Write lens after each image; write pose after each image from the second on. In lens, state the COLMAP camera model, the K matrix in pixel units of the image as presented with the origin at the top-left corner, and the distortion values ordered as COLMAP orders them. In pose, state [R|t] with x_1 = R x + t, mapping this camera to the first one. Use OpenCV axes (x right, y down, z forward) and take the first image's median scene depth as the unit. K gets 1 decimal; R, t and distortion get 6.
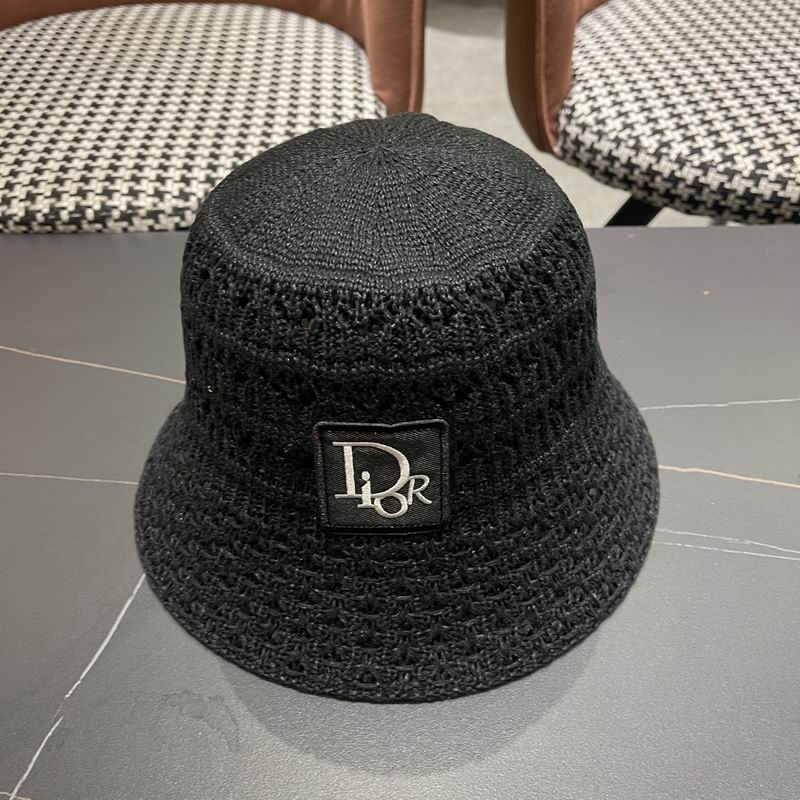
lens RADIAL K [[852.2, 0, 397.2], [0, 852.2, 408.5], [0, 0, 1]] dist [0.018160, 0.000000]
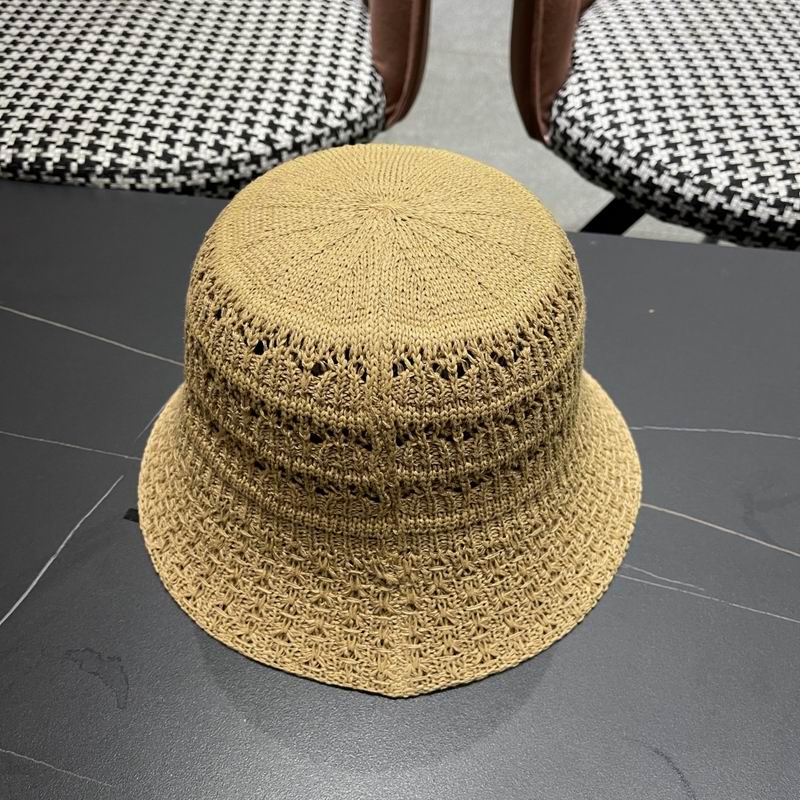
lens RADIAL K [[852.2, 0, 397.6], [0, 852.2, 416.2], [0, 0, 1]] dist [0.018160, 0.000000]
pose [[0.994336, 0.103715, -0.023221, 0.077660], [-0.101318, 0.990983, 0.087674, -0.056652], [0.032105, -0.084825, 0.995879, -0.036165]]
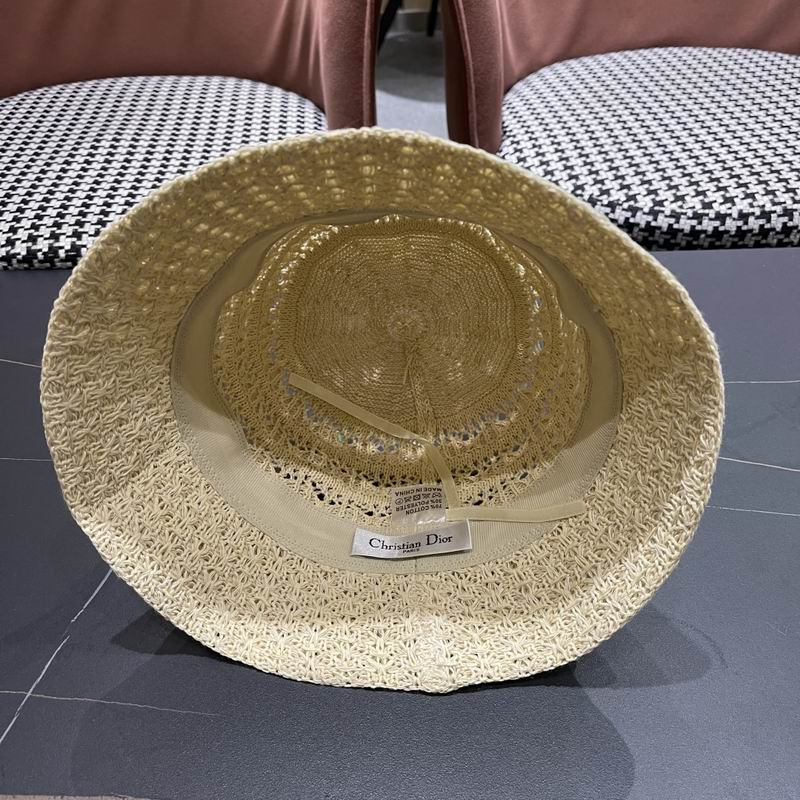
lens RADIAL K [[852.2, 0, 404.6], [0, 852.2, 400.0], [0, 0, 1]] dist [0.018160, 0.000000]
pose [[0.999308, -0.021745, 0.030162, 0.032046], [0.024018, 0.996729, -0.077169, 0.066731], [-0.028385, 0.077840, 0.996562, -0.138201]]
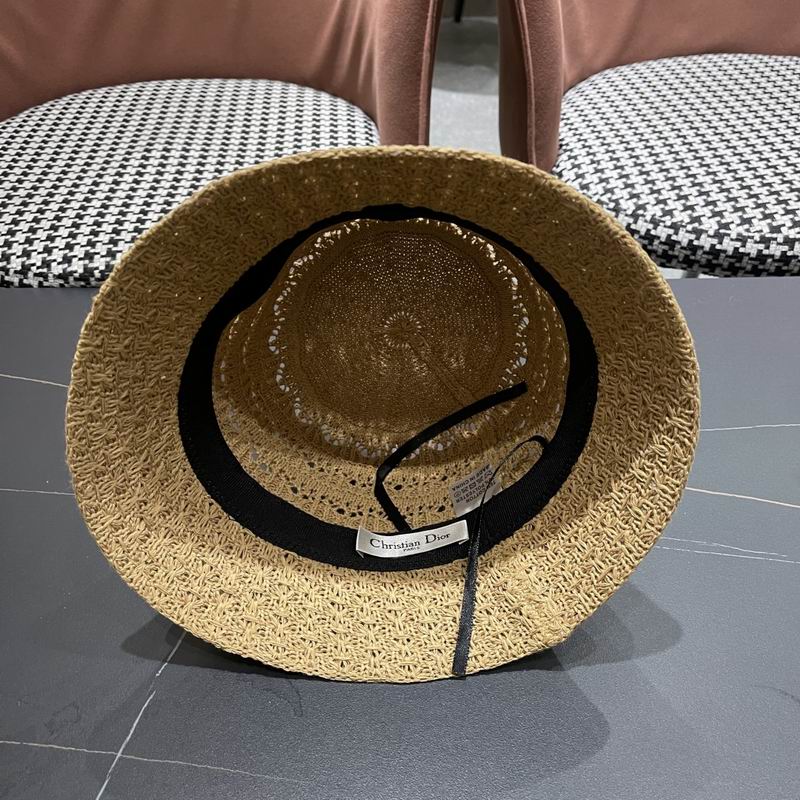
lens RADIAL K [[852.2, 0, 399.9], [0, 852.2, 393.5], [0, 0, 1]] dist [0.018160, 0.000000]
pose [[0.999852, -0.007564, 0.015482, -0.030447], [0.008466, 0.998220, -0.059042, 0.006358], [-0.015008, 0.059164, 0.998135, -0.126096]]
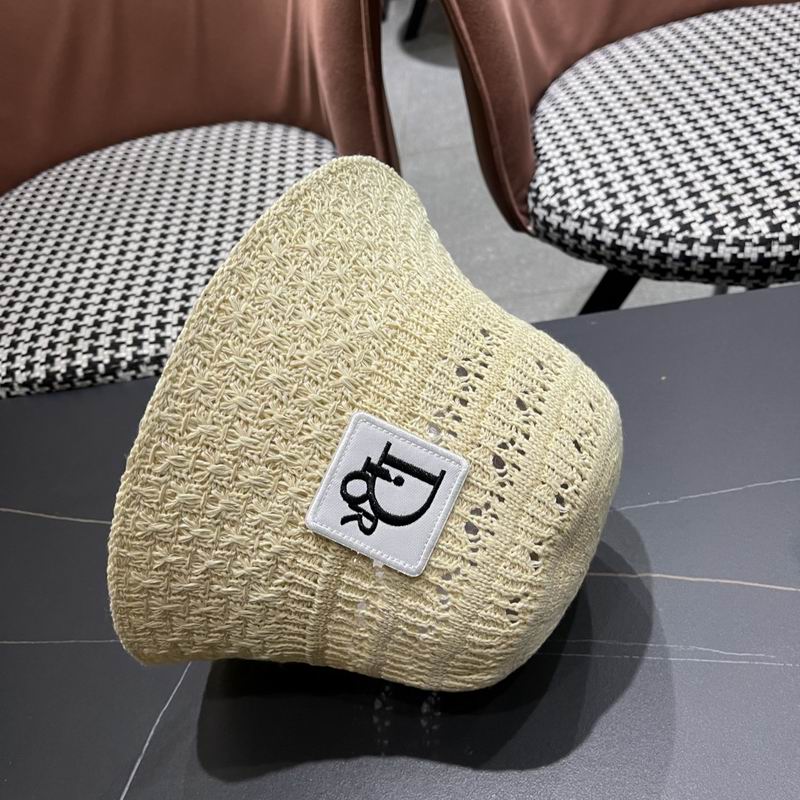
lens RADIAL K [[852.2, 0, 403.1], [0, 852.2, 407.5], [0, 0, 1]] dist [0.018160, 0.000000]
pose [[0.986318, -0.132340, -0.098296, 0.119674], [0.131406, 0.991200, -0.015950, -0.101671], [0.099542, 0.002815, 0.995029, -0.057101]]
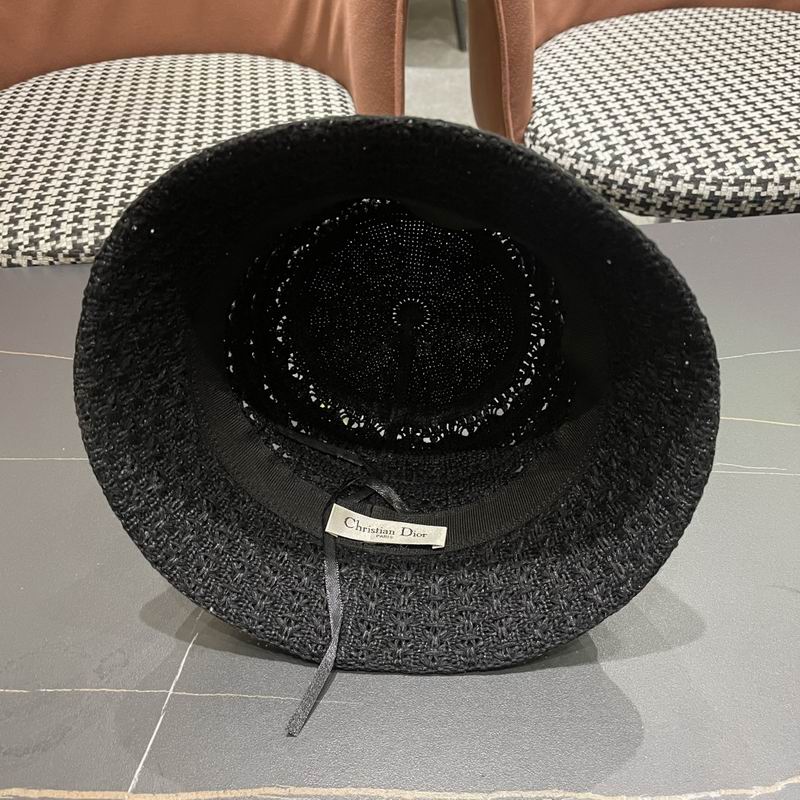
lens RADIAL K [[852.2, 0, 400.1], [0, 852.2, 401.6], [0, 0, 1]] dist [0.018160, 0.000000]
pose [[0.996043, -0.068445, 0.056697, -0.074346], [0.070375, 0.996982, -0.032762, 0.043385], [-0.054283, 0.036622, 0.997854, -0.144457]]
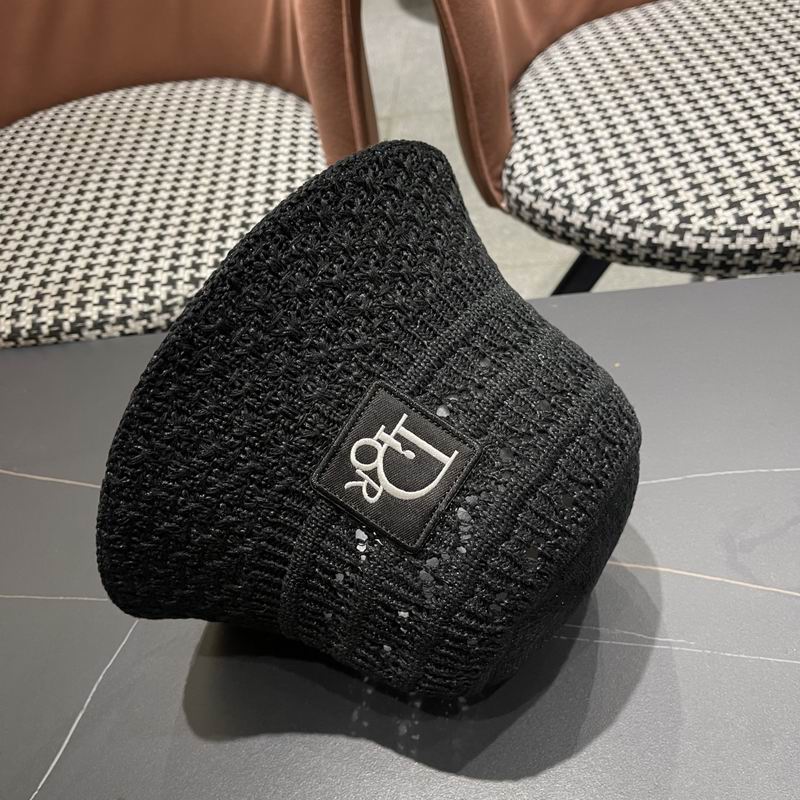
lens RADIAL K [[852.2, 0, 399.6], [0, 852.2, 412.5], [0, 0, 1]] dist [0.018160, 0.000000]
pose [[0.992424, -0.079907, -0.093320, 0.153800], [0.083668, 0.995803, 0.037104, -0.113454], [0.089964, -0.044631, 0.994945, -0.065453]]
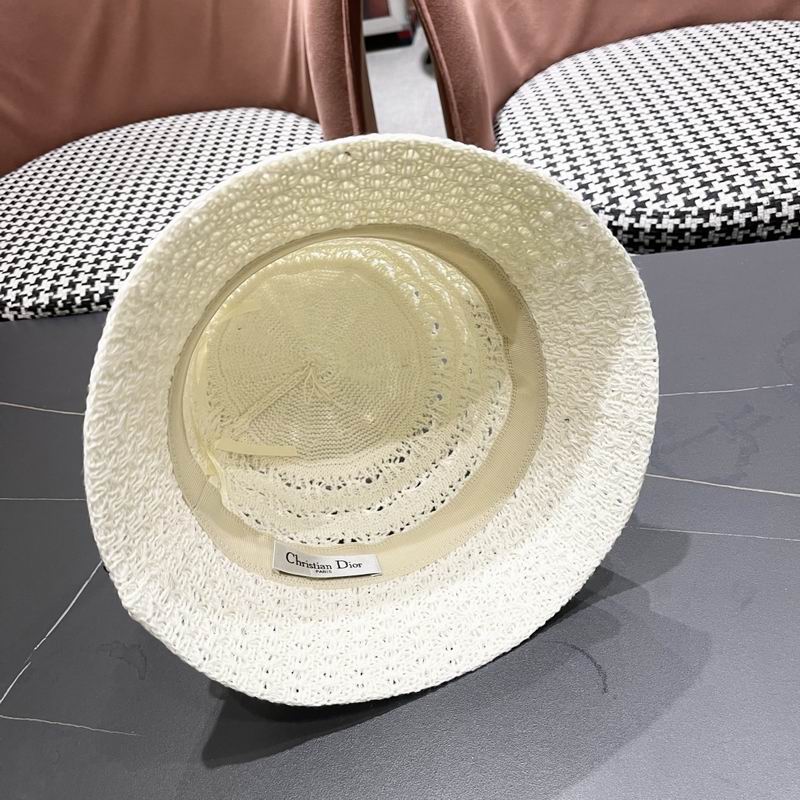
lens RADIAL K [[852.2, 0, 394.5], [0, 852.2, 400.6], [0, 0, 1]] dist [0.018160, 0.000000]
pose [[0.988573, -0.075043, -0.130737, 0.216178], [0.067222, 0.995731, -0.063246, 0.032096], [0.134925, 0.053735, 0.989398, -0.173255]]
